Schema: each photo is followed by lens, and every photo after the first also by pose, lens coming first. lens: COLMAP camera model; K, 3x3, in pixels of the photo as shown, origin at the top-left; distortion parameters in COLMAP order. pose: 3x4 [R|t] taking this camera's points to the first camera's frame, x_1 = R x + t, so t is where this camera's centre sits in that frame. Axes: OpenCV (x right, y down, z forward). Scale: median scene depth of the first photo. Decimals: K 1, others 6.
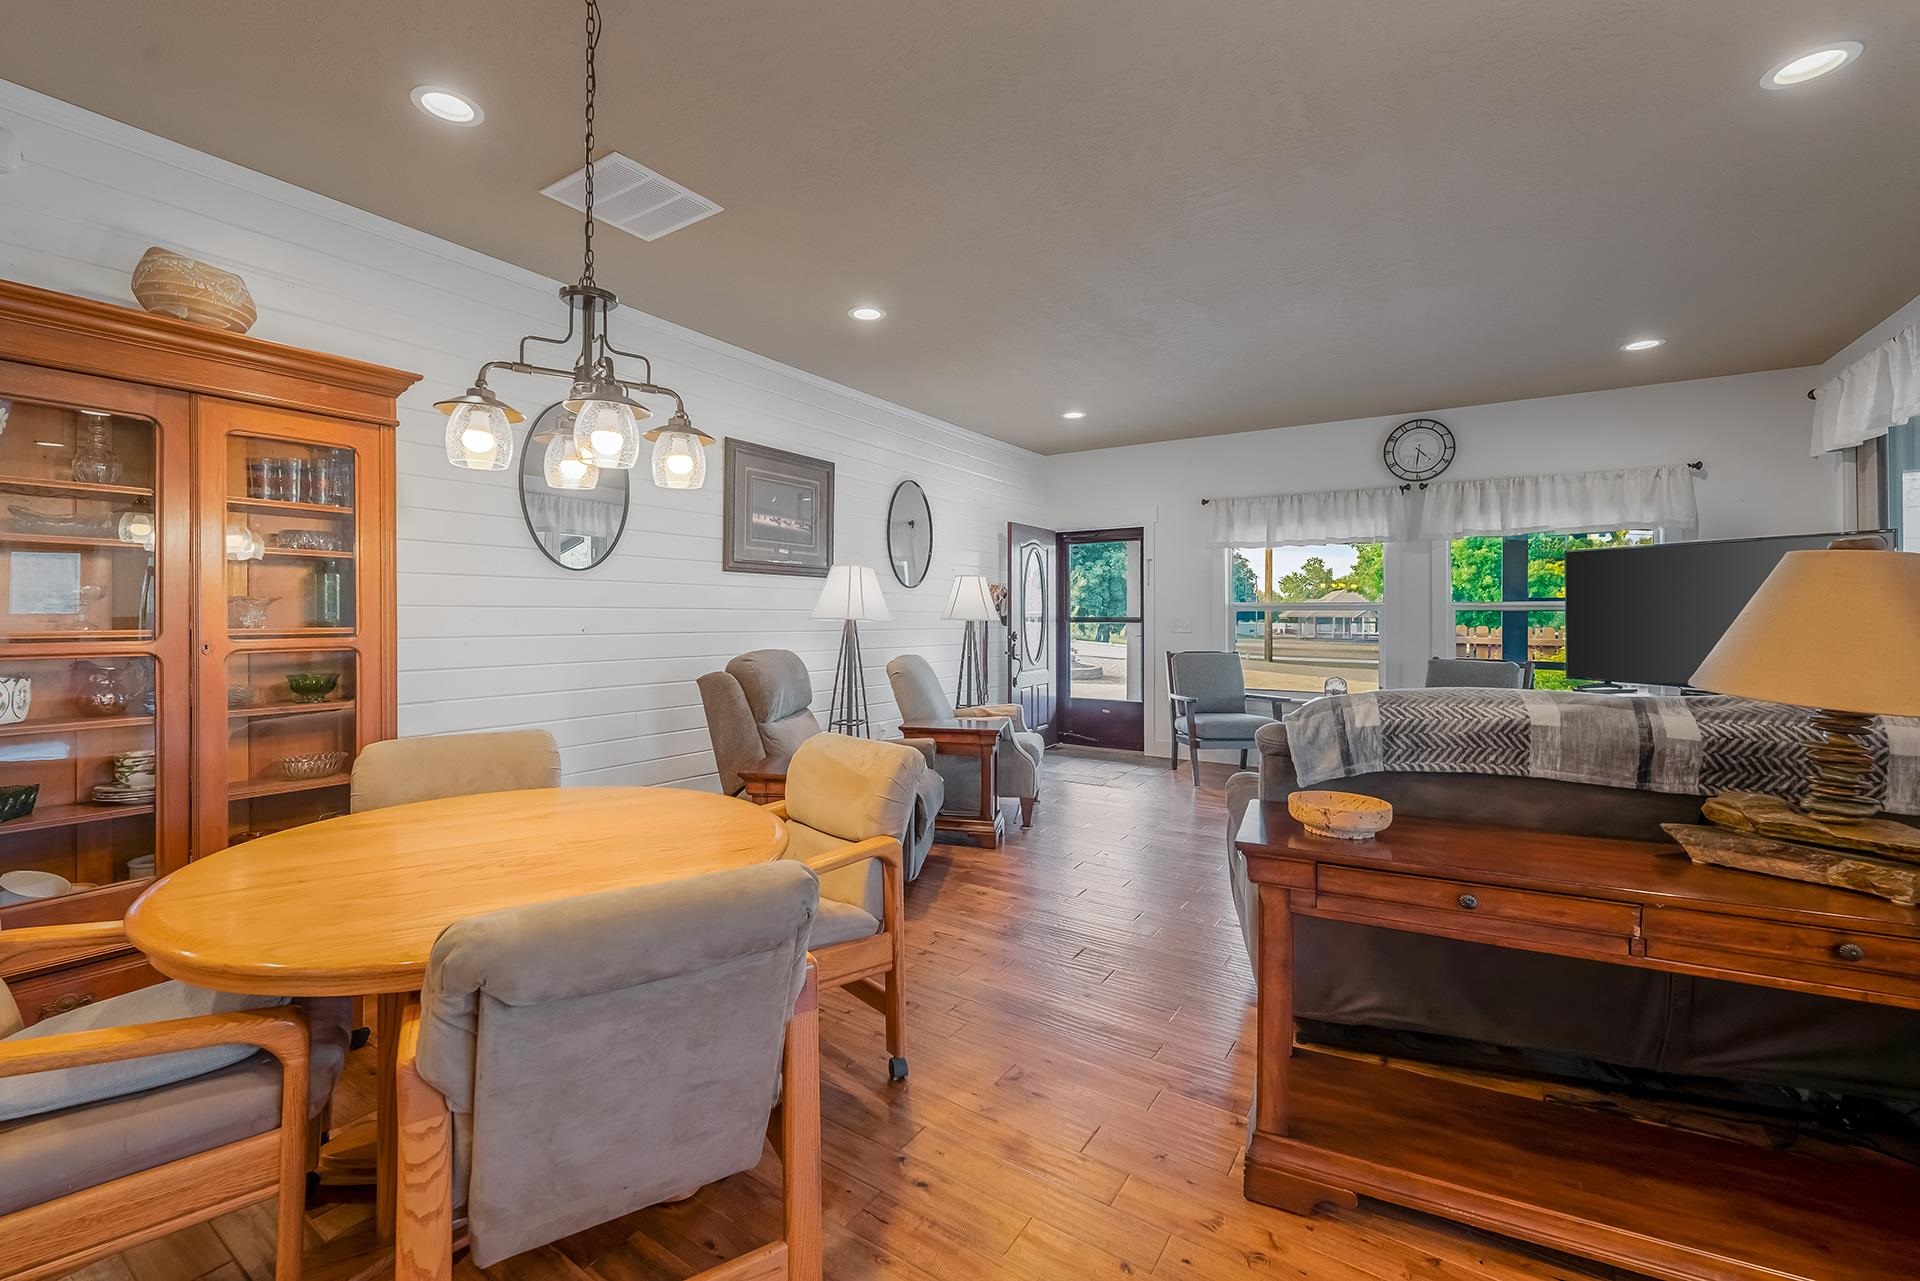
lens RADIAL K [[791.3, 0, 922.9], [0, 791.3, 612.6], [0, 0, 1]] dist [-0.000669, 0.000116]
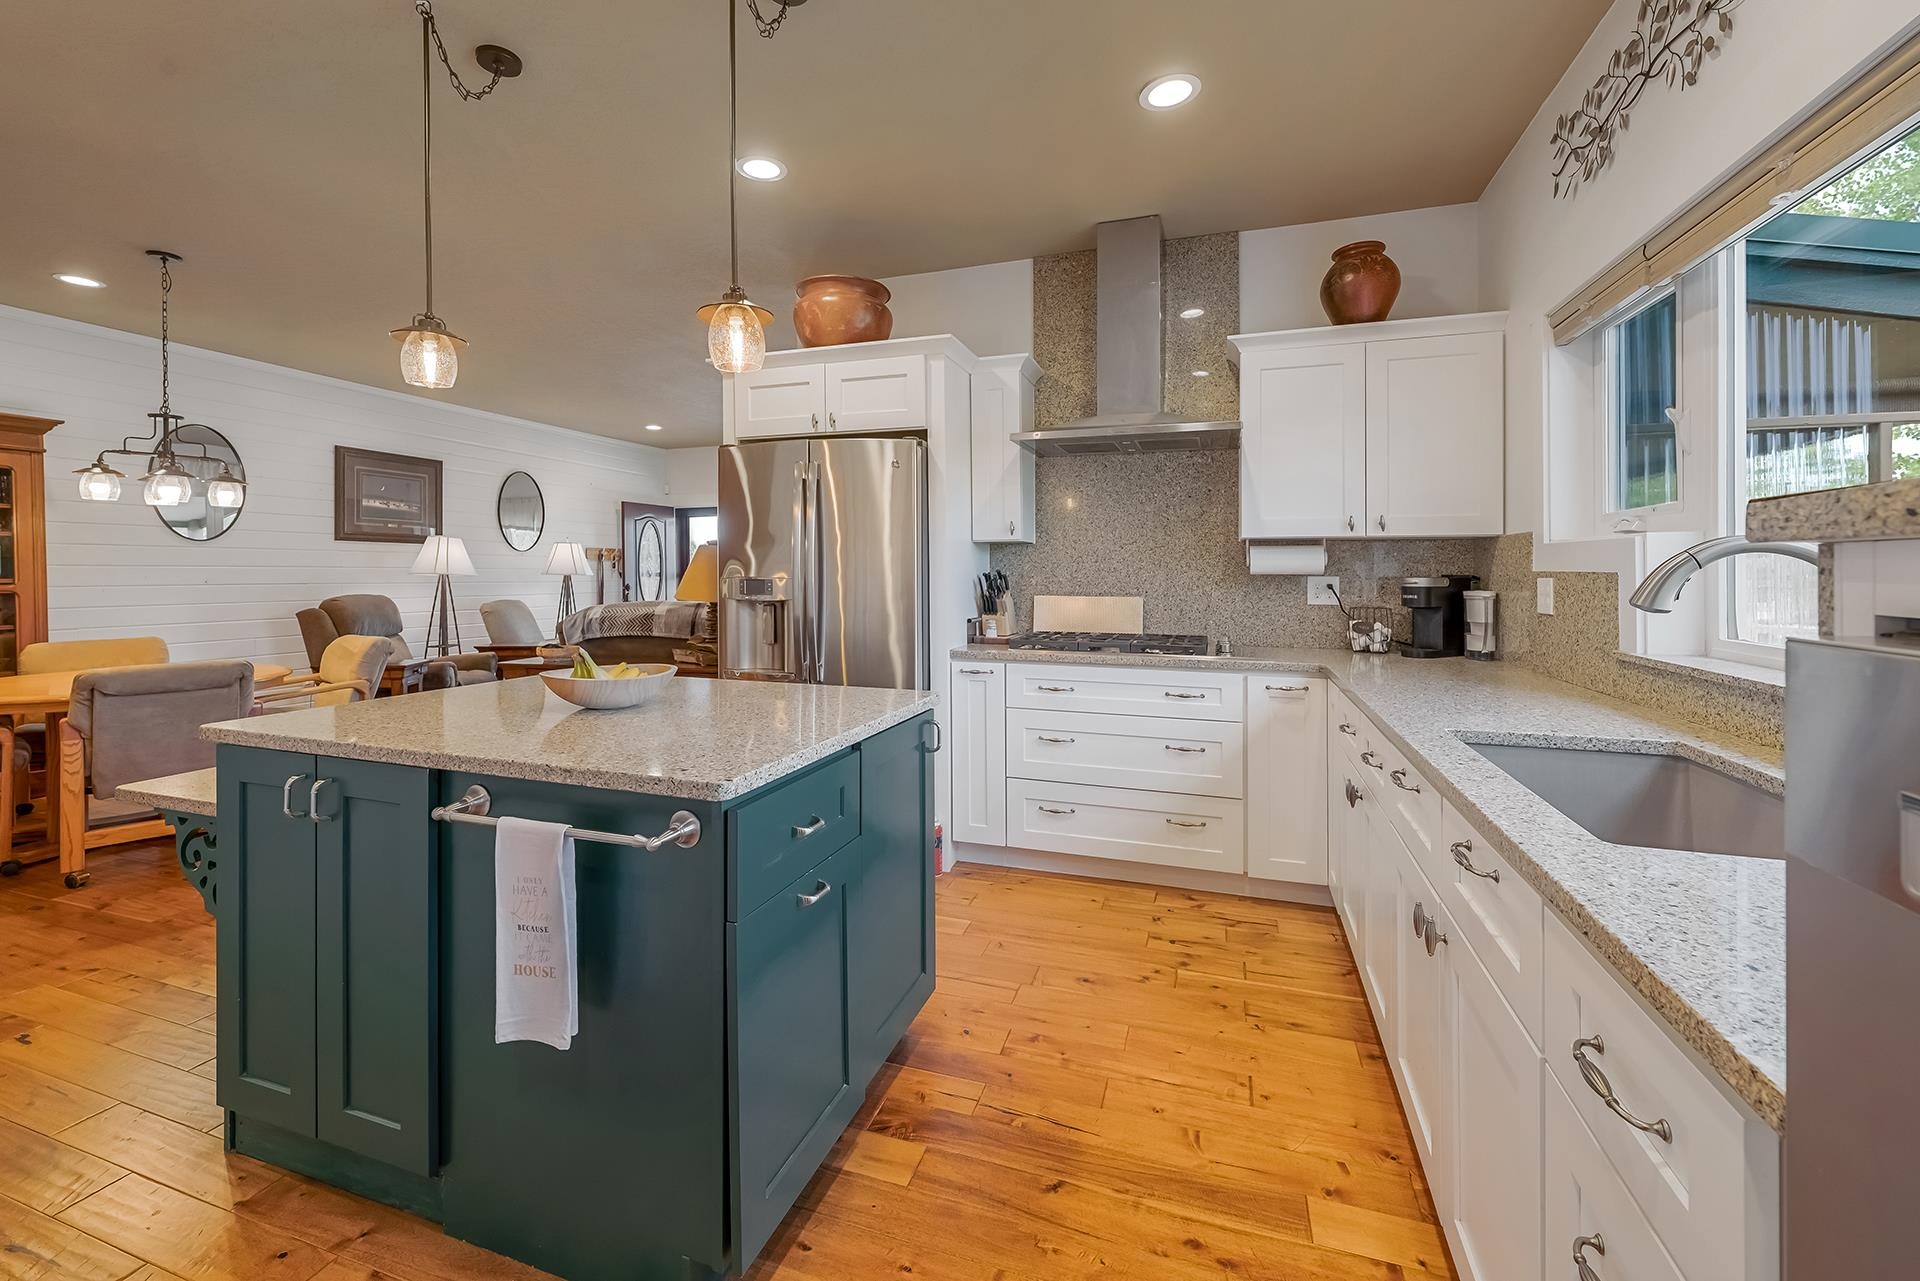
lens RADIAL K [[791.3, 0, 950.8], [0, 791.3, 578.9], [0, 0, 1]] dist [-0.000669, 0.000116]
pose [[0.961049, -0.004879, 0.276335, 0.416659], [0.002034, 0.999942, 0.010583, 0.004353], [-0.276370, -0.009608, 0.961003, -0.666331]]
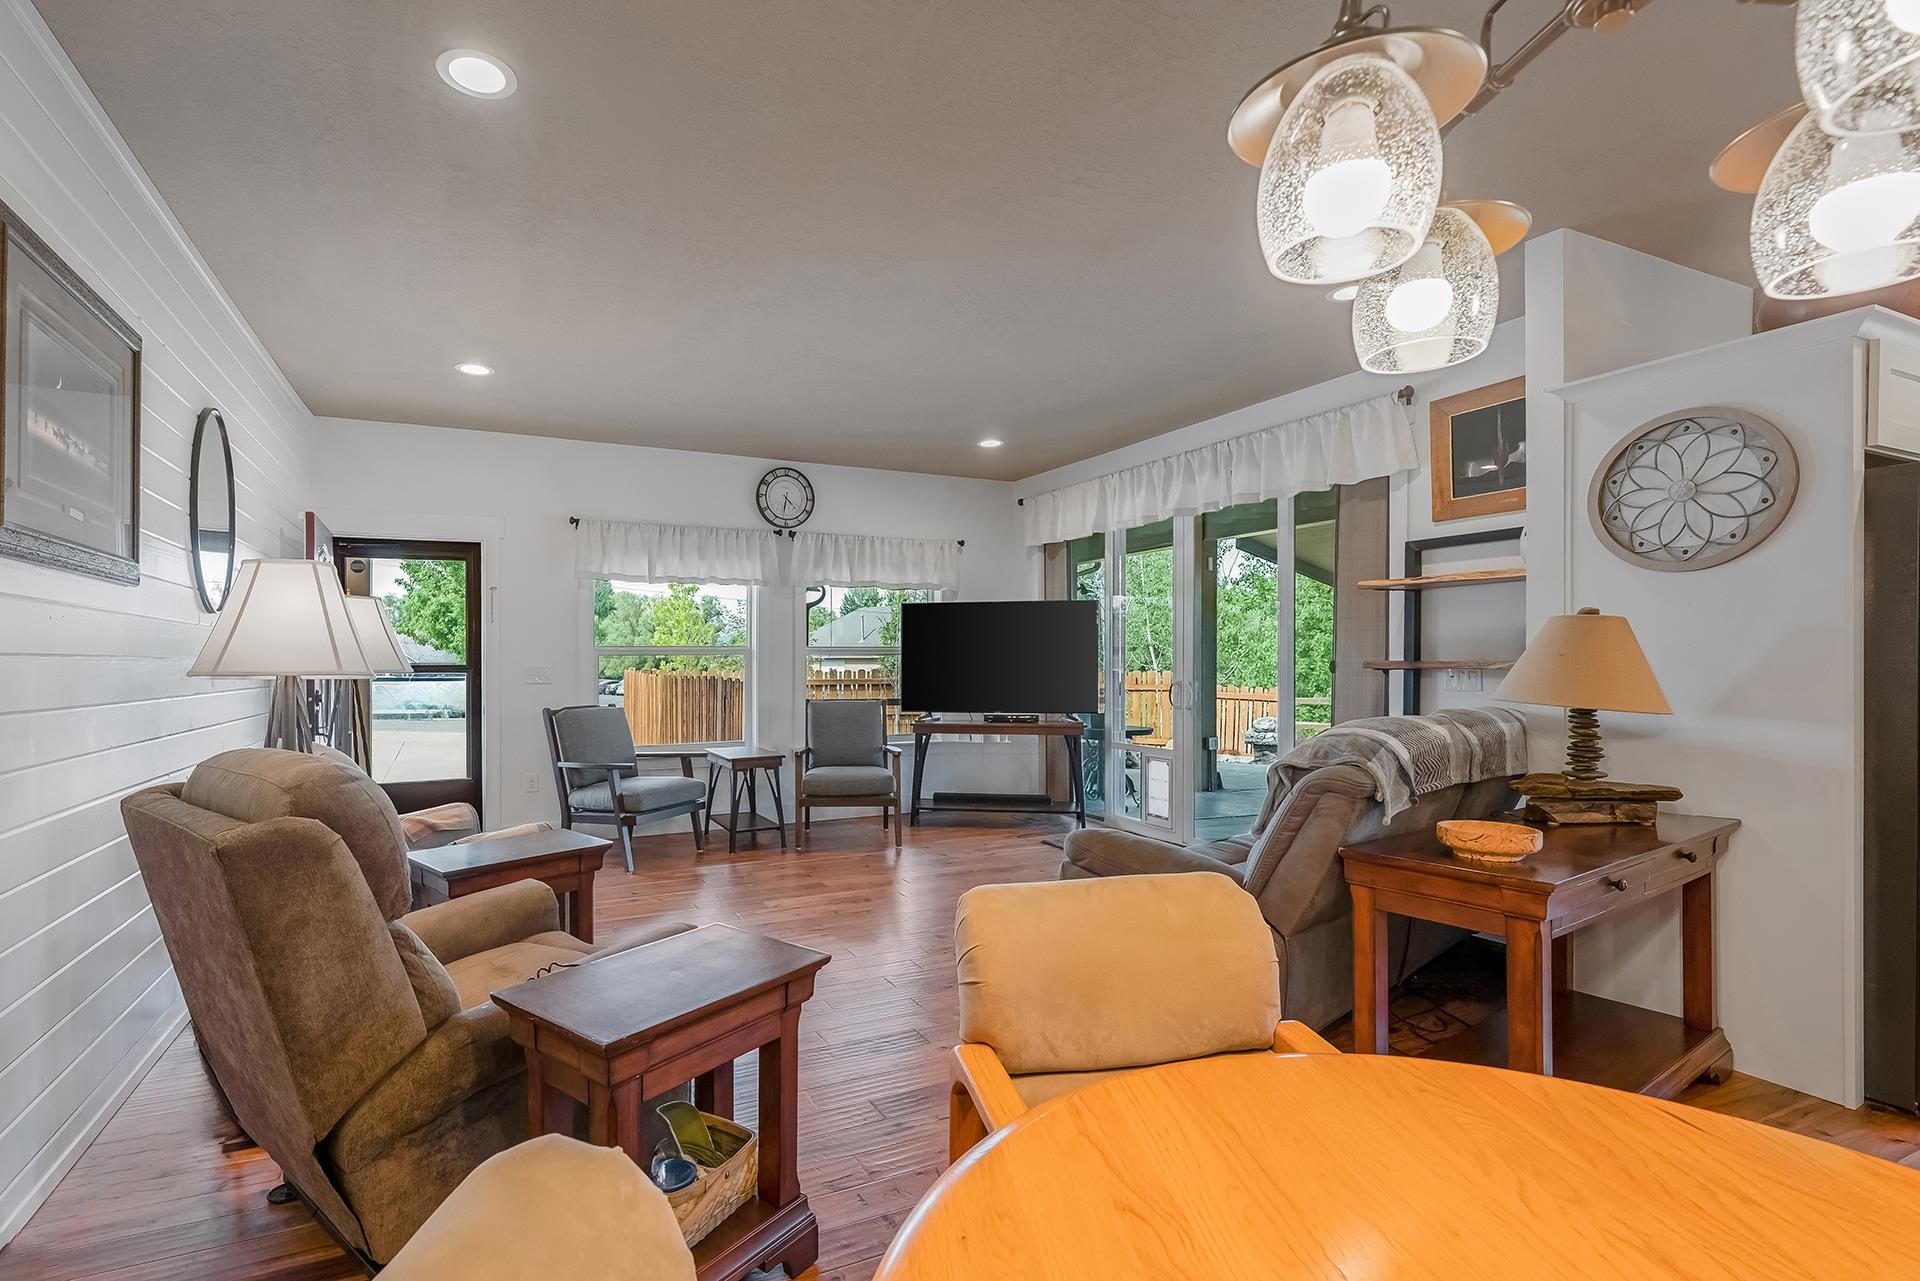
lens RADIAL K [[866.5, 0, 895.4], [0, 866.5, 667.5], [0, 0, 1]] dist [0.004366, 0.000439]
pose [[0.533753, -0.013915, 0.845526, -0.389899], [0.003817, 0.999894, 0.014046, -0.001654], [-0.845632, -0.004270, 0.533750, 0.438604]]
